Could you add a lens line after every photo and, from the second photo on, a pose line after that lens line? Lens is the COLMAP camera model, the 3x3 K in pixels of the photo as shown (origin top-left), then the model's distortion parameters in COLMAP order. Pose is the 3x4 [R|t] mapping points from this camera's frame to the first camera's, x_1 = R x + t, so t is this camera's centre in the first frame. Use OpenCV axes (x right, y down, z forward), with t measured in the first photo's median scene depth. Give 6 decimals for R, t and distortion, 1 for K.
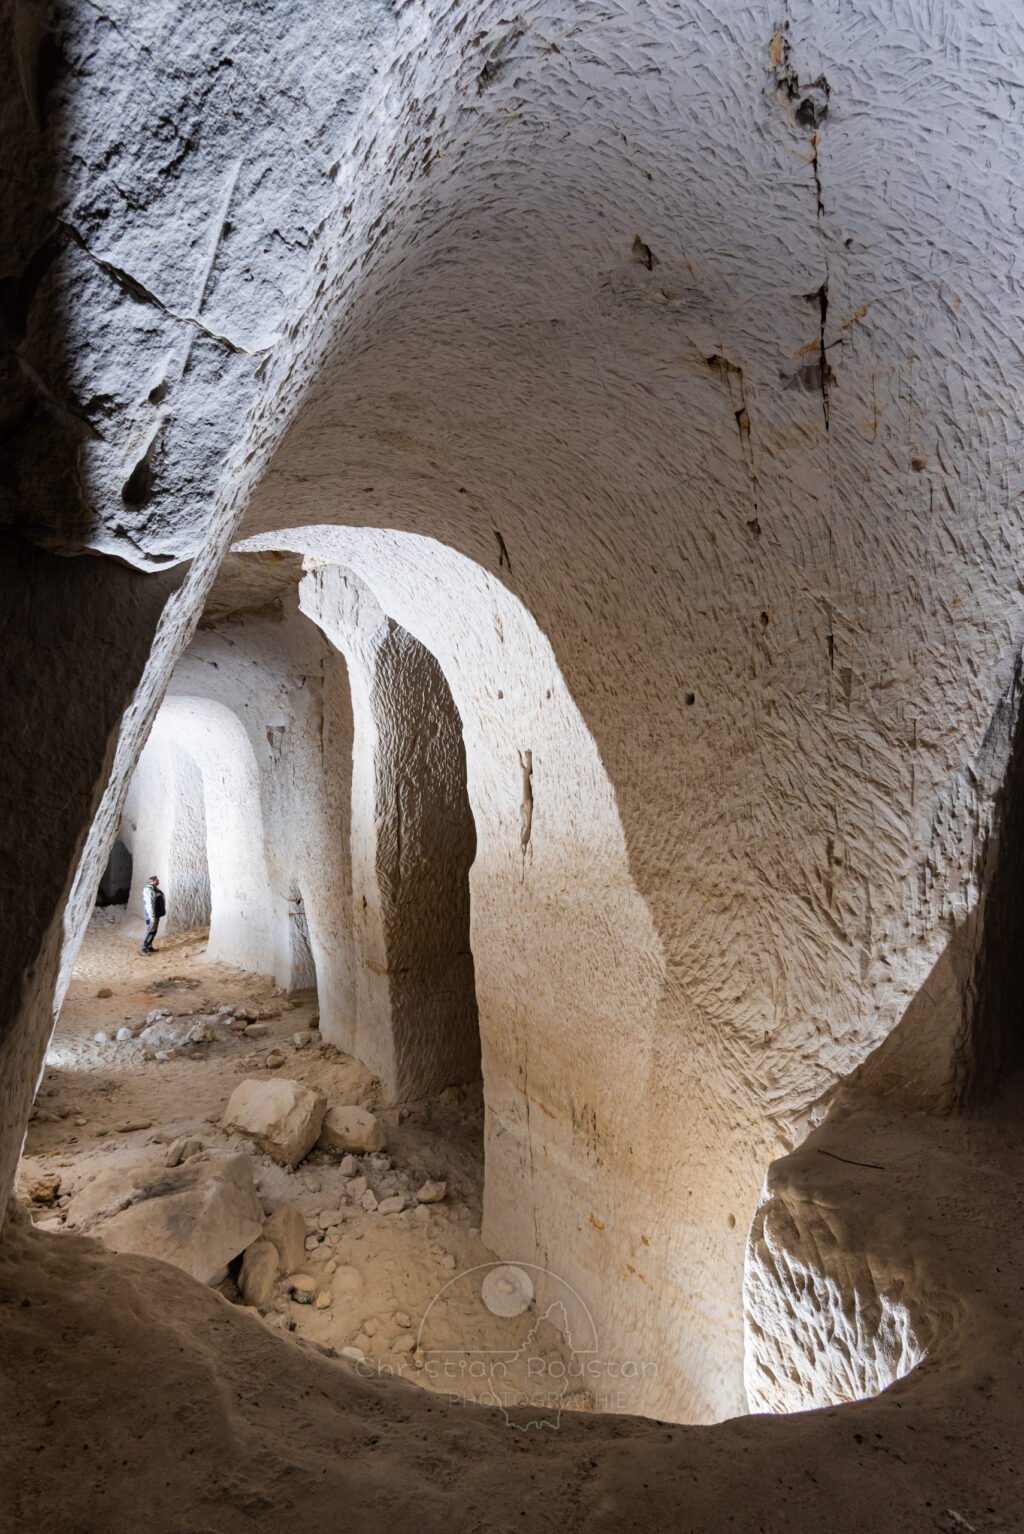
lens RADIAL K [[866.6, 0, 464.4], [0, 866.6, 768.2], [0, 0, 1]] dist [-0.002049, -0.005816]
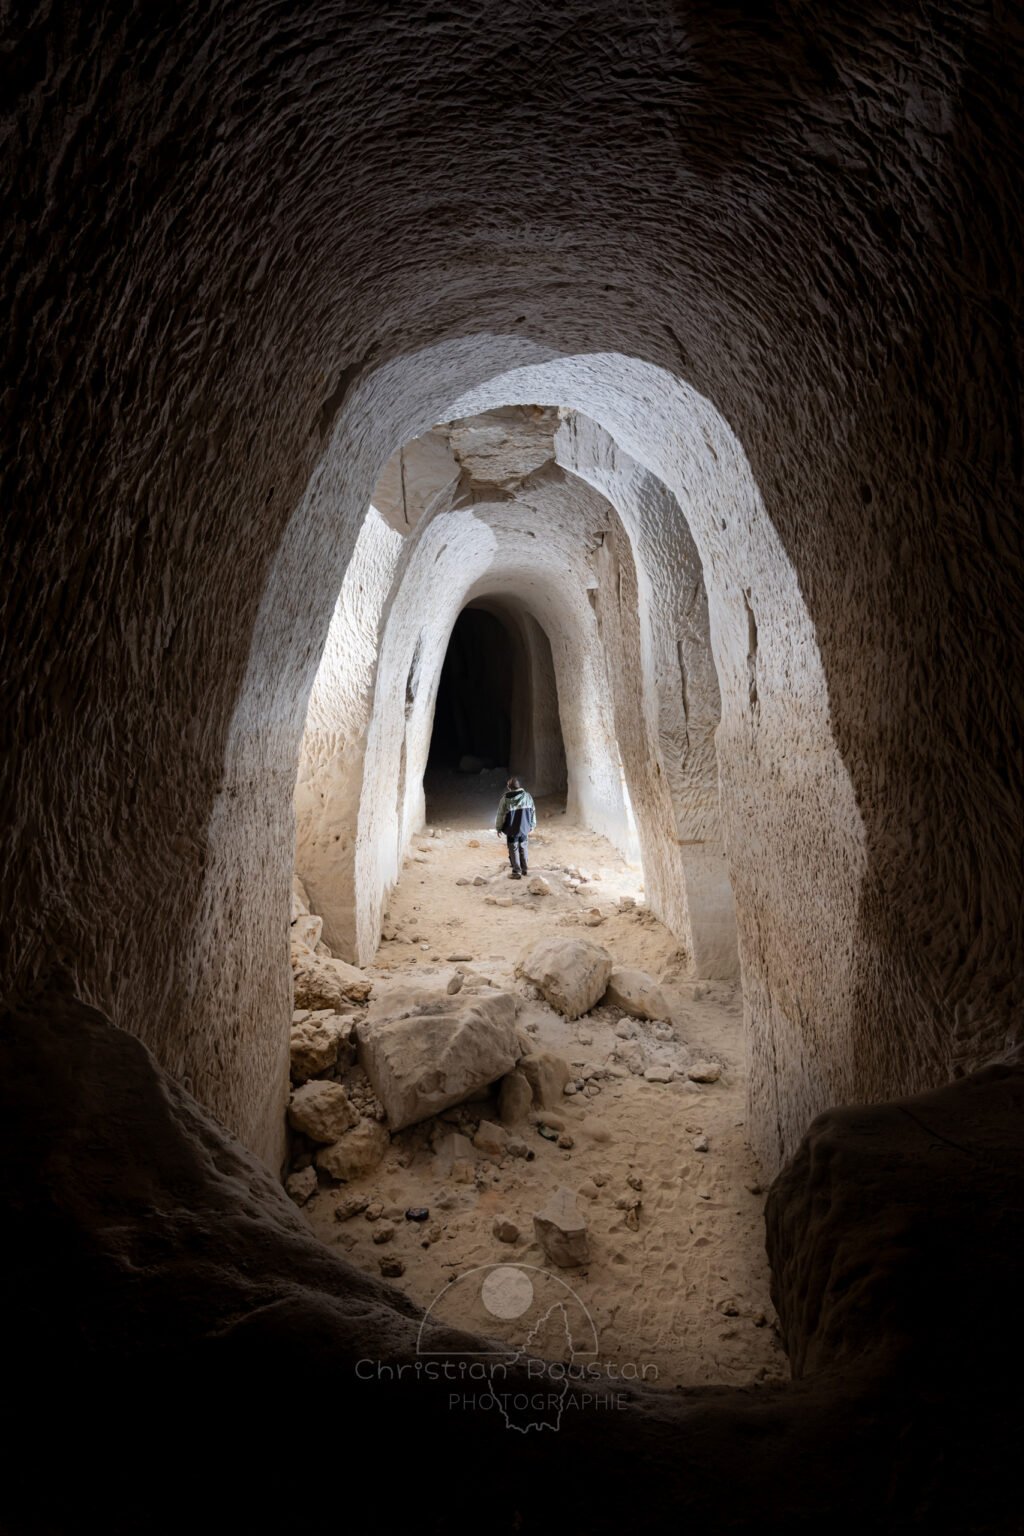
lens RADIAL K [[867.7, 0, 464.3], [0, 867.7, 769.2], [0, 0, 1]] dist [-0.002049, -0.005816]
pose [[0.788773, 0.019484, -0.614376, 0.340217], [0.073356, 0.989371, 0.125555, 0.023741], [0.610292, -0.144102, 0.778960, 0.151075]]
